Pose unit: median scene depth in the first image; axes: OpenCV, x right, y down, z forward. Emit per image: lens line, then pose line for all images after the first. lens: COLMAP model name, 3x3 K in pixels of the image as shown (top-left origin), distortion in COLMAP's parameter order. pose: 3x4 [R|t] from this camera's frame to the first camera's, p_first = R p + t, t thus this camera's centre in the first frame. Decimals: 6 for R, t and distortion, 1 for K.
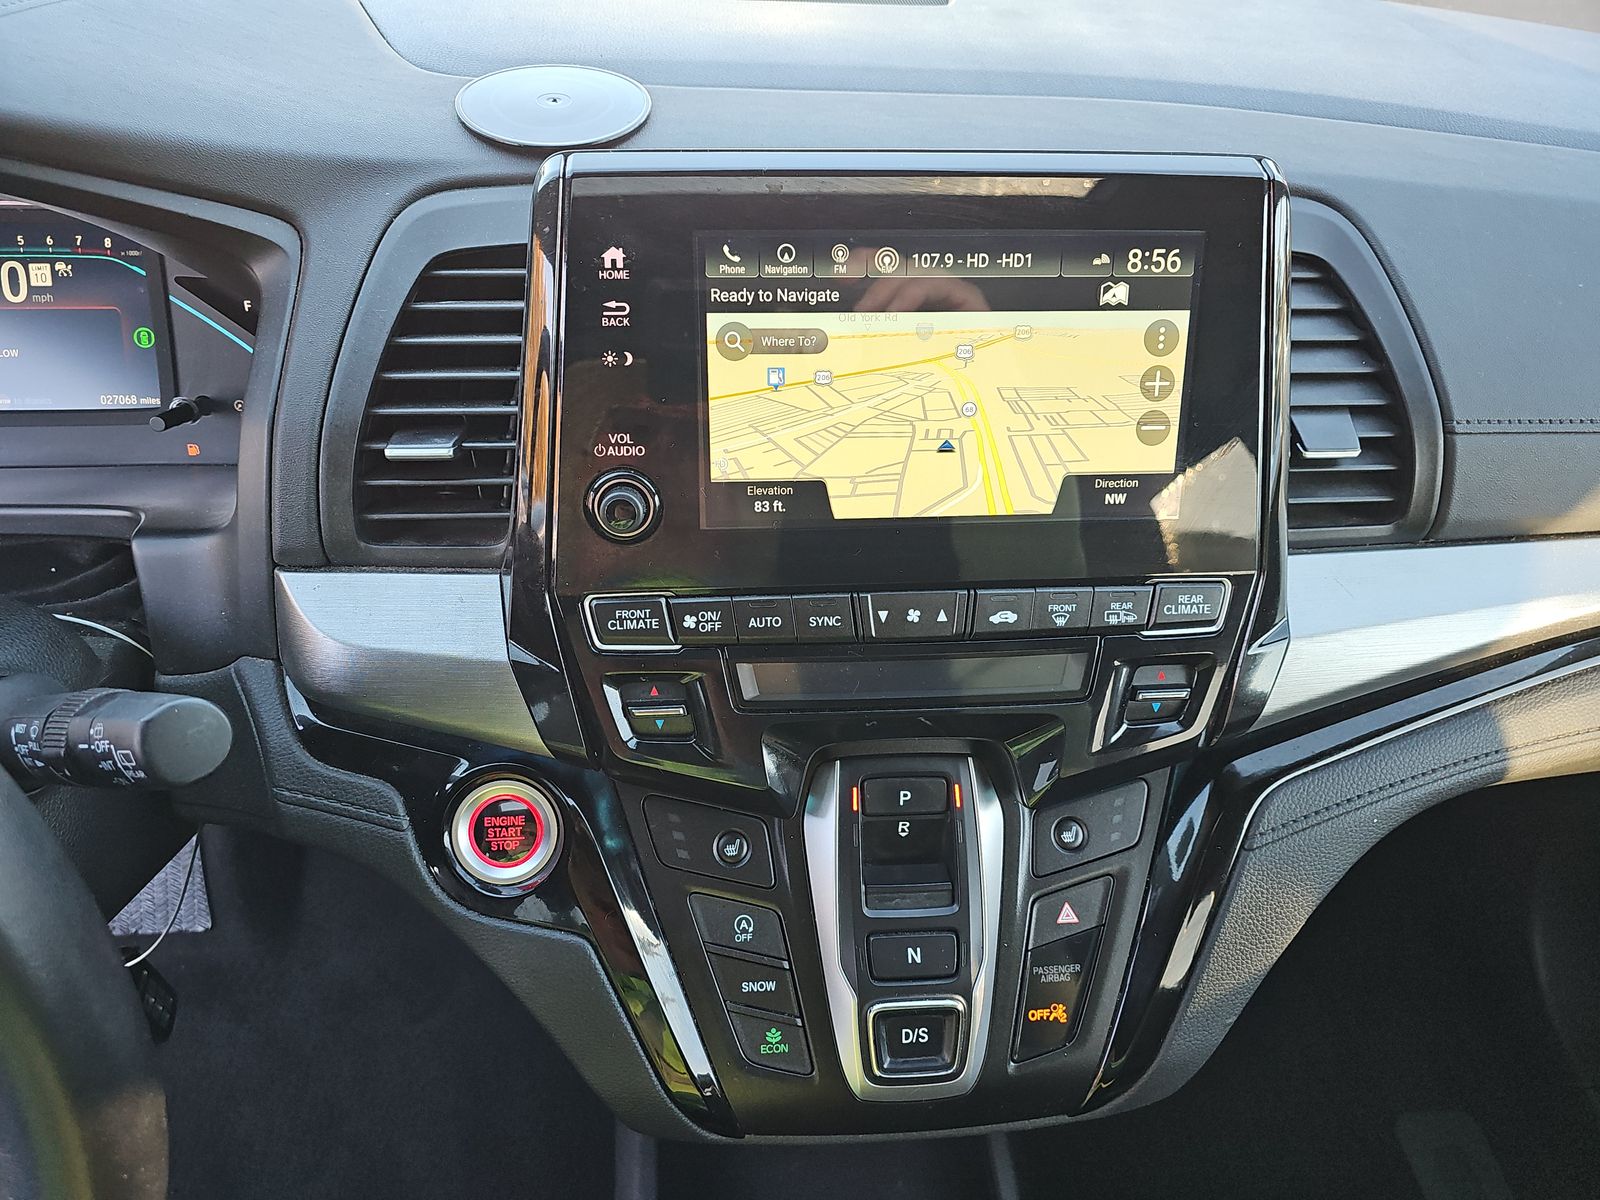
lens RADIAL K [[1097.9, 0, 800.0], [0, 1097.9, 600.0], [0, 0, 1]] dist [0.052450, -0.071755]
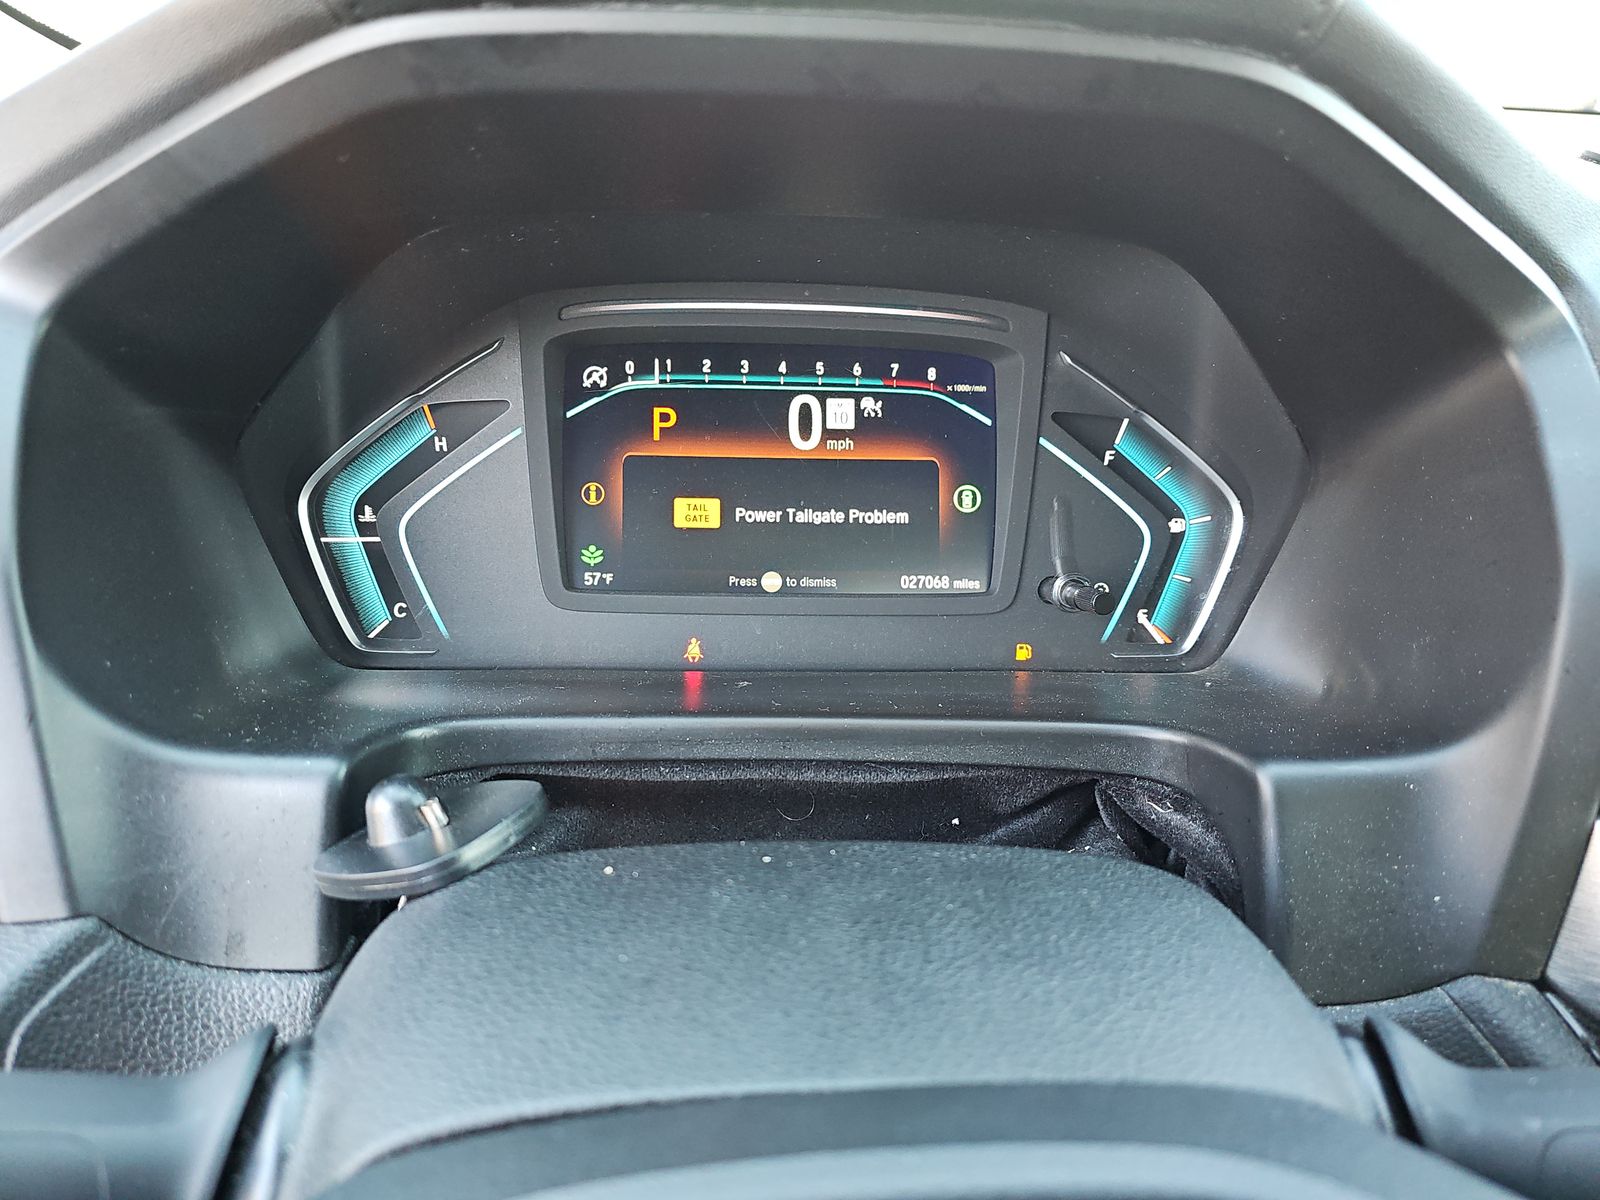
lens RADIAL K [[1097.9, 0, 800.0], [0, 1097.9, 600.0], [0, 0, 1]] dist [0.052450, -0.071755]
pose [[0.999802, 0.003331, -0.019633, -0.913316], [-0.007963, 0.970538, -0.240816, 0.003421], [0.018252, 0.240925, 0.970372, 0.416989]]
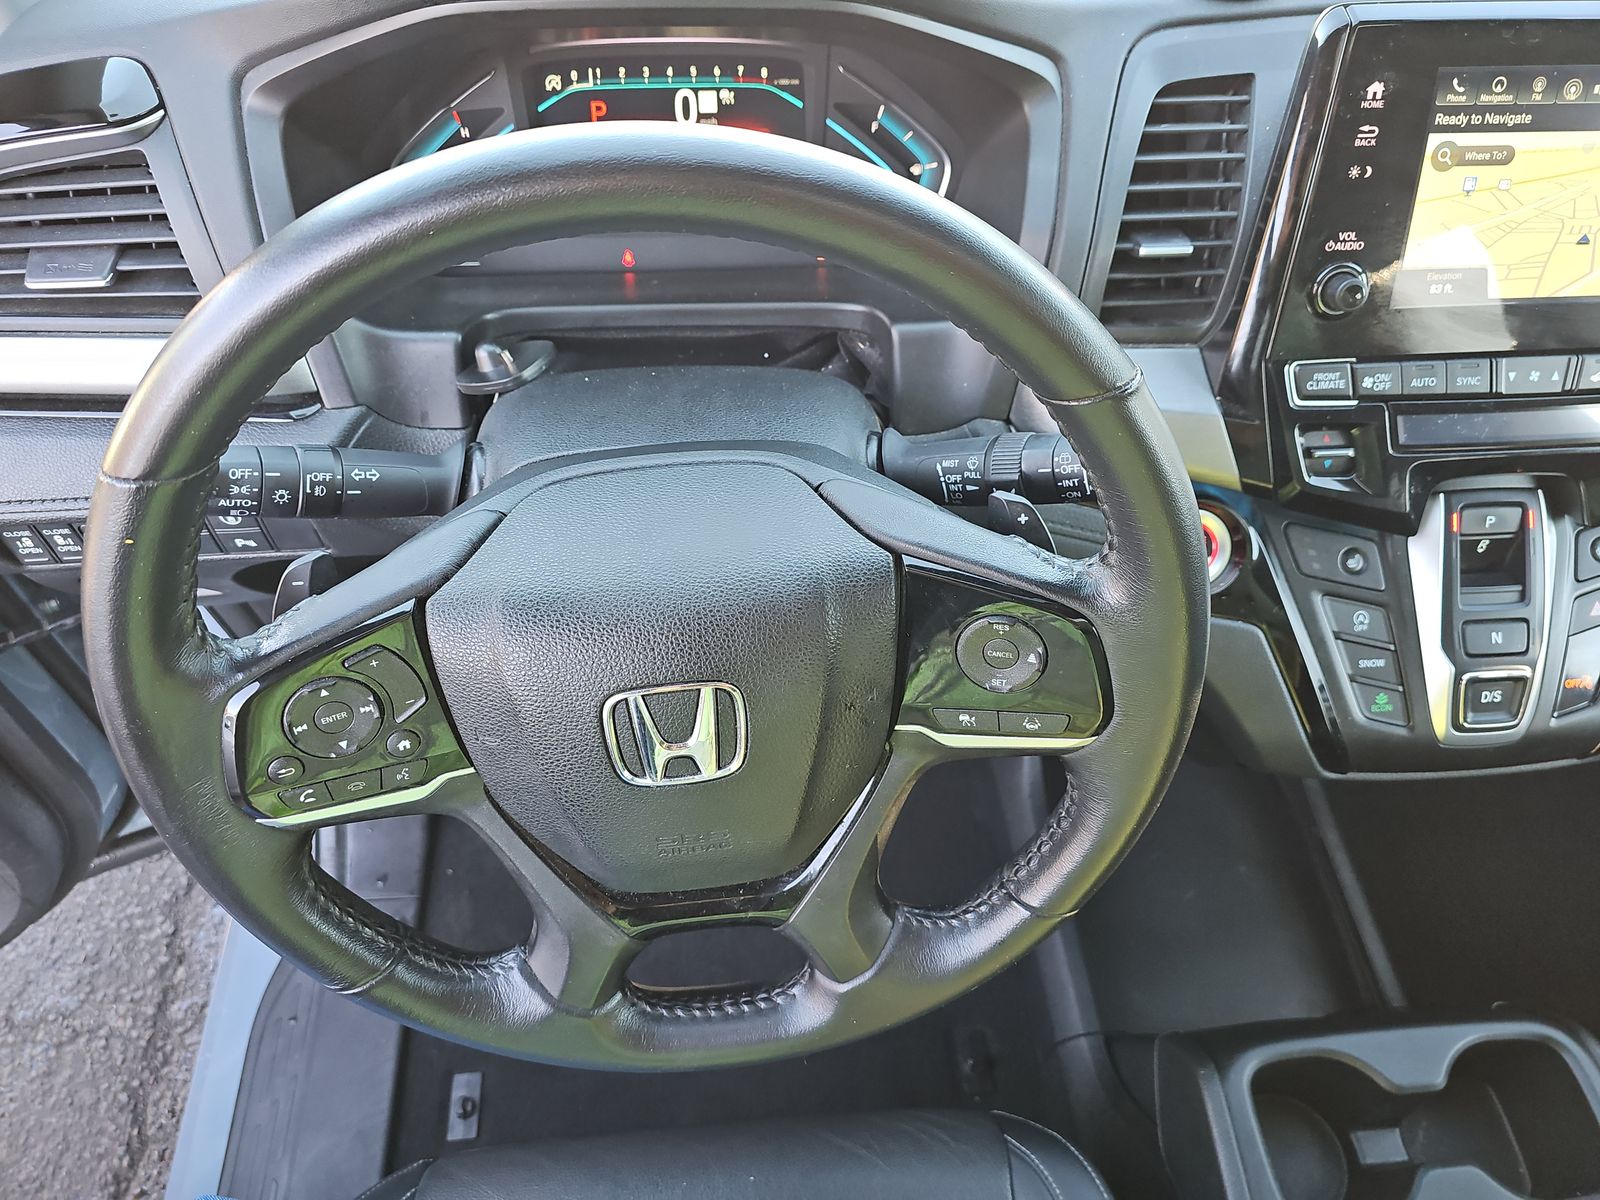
lens RADIAL K [[1134.0, 0, 800.0], [0, 1134.0, 600.0], [0, 0, 1]] dist [0.026711, -0.051187]
pose [[0.999699, -0.011512, -0.021658, -0.742152], [0.014936, 0.986135, 0.165270, 0.041205], [0.019455, -0.165544, 0.986010, -0.374572]]
